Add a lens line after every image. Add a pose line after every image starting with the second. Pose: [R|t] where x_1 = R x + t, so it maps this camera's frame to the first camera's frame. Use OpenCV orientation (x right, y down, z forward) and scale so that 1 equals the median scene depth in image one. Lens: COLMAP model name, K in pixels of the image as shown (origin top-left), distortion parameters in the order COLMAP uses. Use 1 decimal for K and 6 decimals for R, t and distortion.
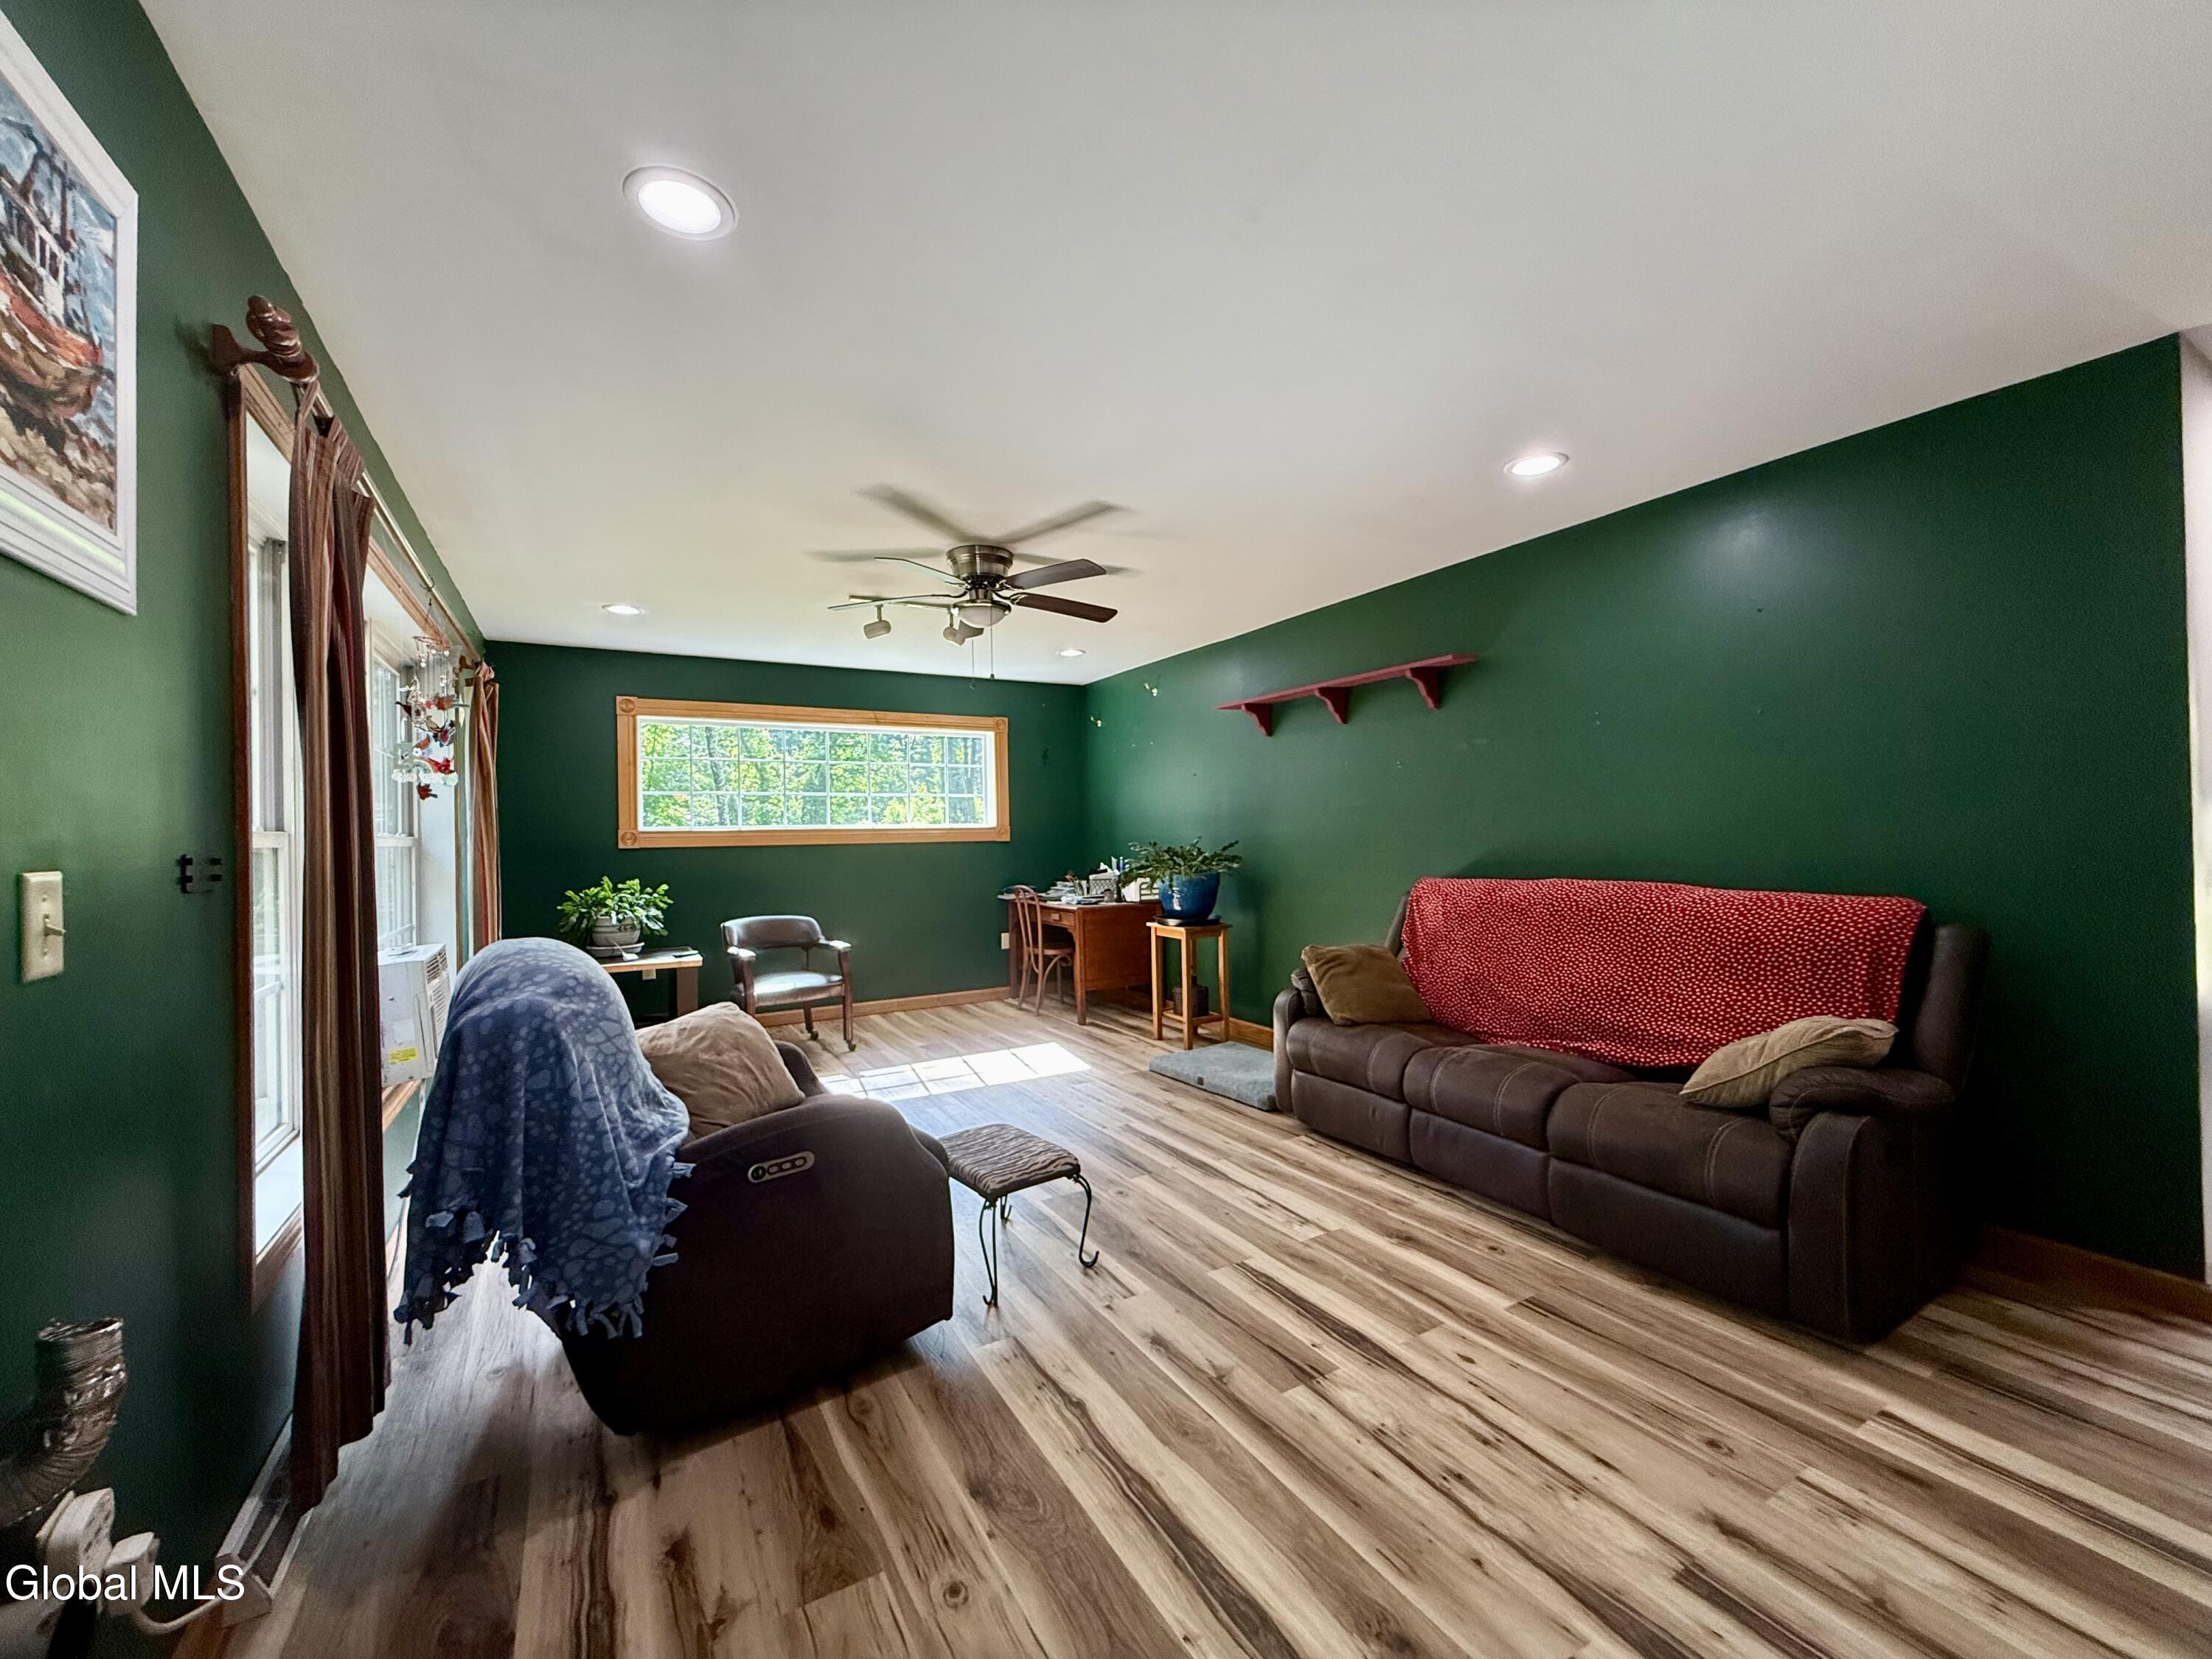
lens RADIAL K [[882.2, 0, 1101.0], [0, 882.2, 830.1], [0, 0, 1]] dist [0.000304, 0.000066]
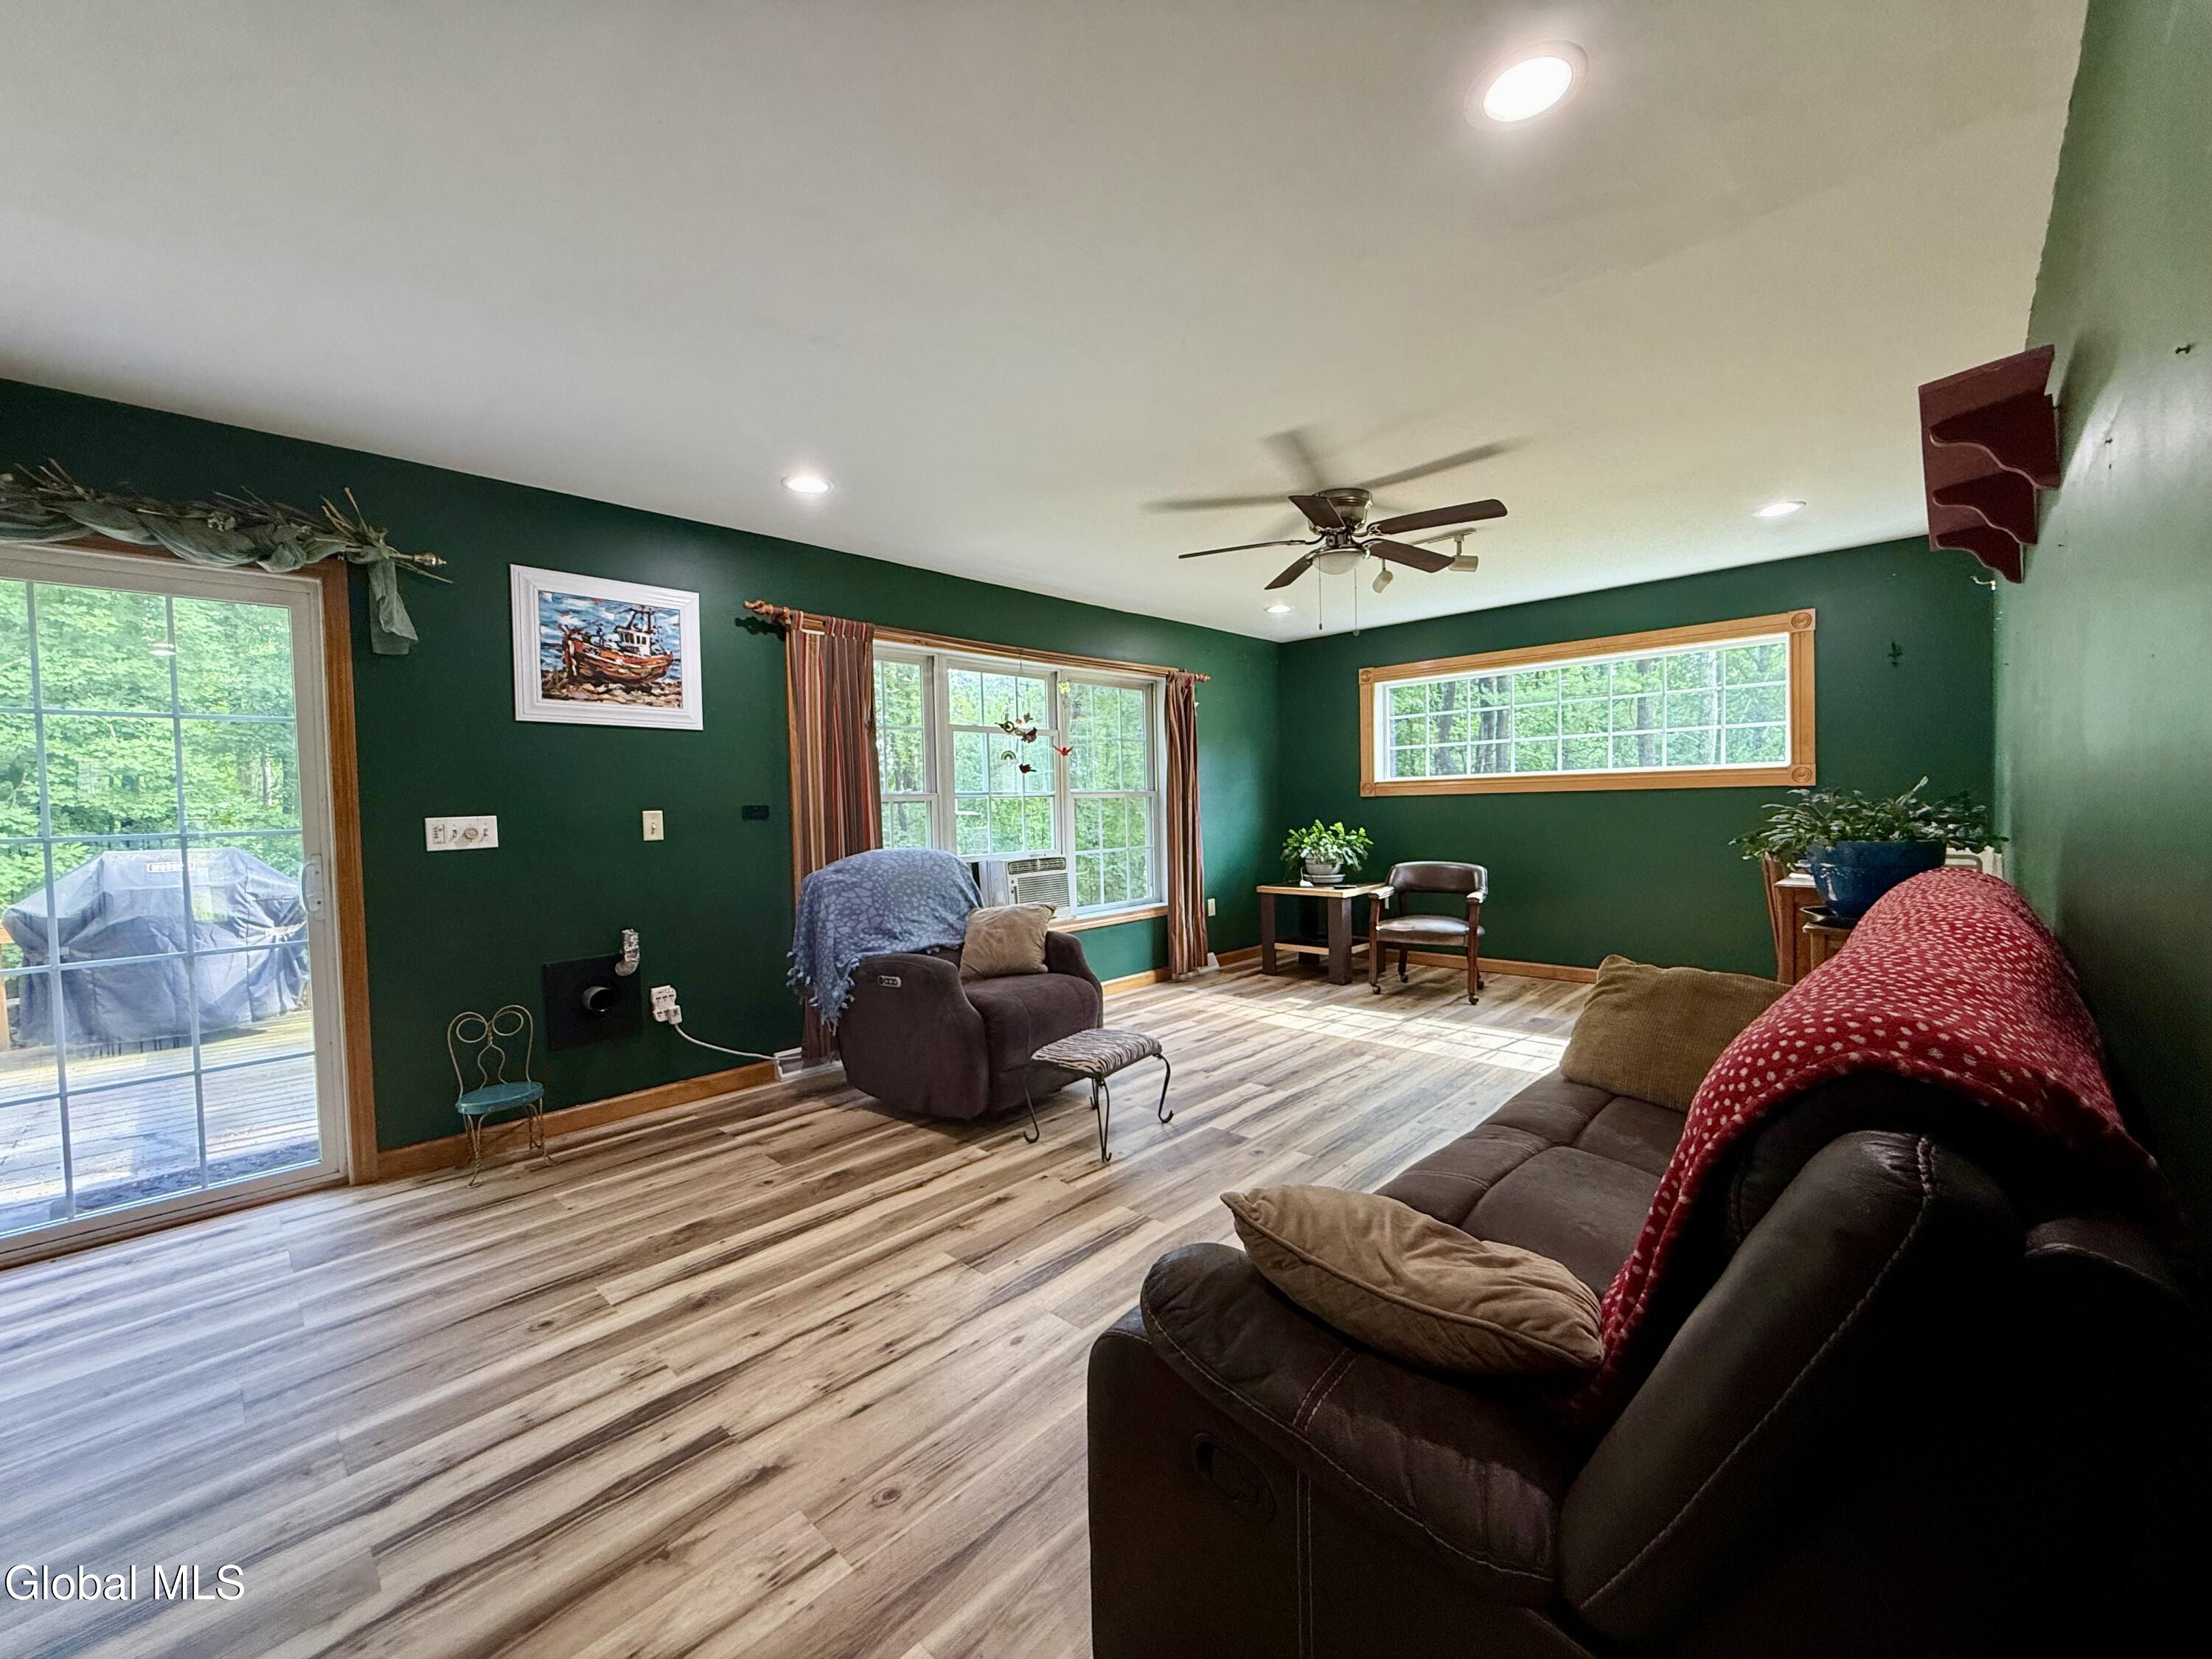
lens RADIAL K [[882.2, 0, 1101.1], [0, 882.2, 835.1], [0, 0, 1]] dist [0.000304, 0.000066]
pose [[0.283554, 0.045730, -0.957865, 1.504582], [0.024466, 0.998192, 0.054898, -0.004676], [0.958644, -0.039002, 0.281922, 0.938833]]
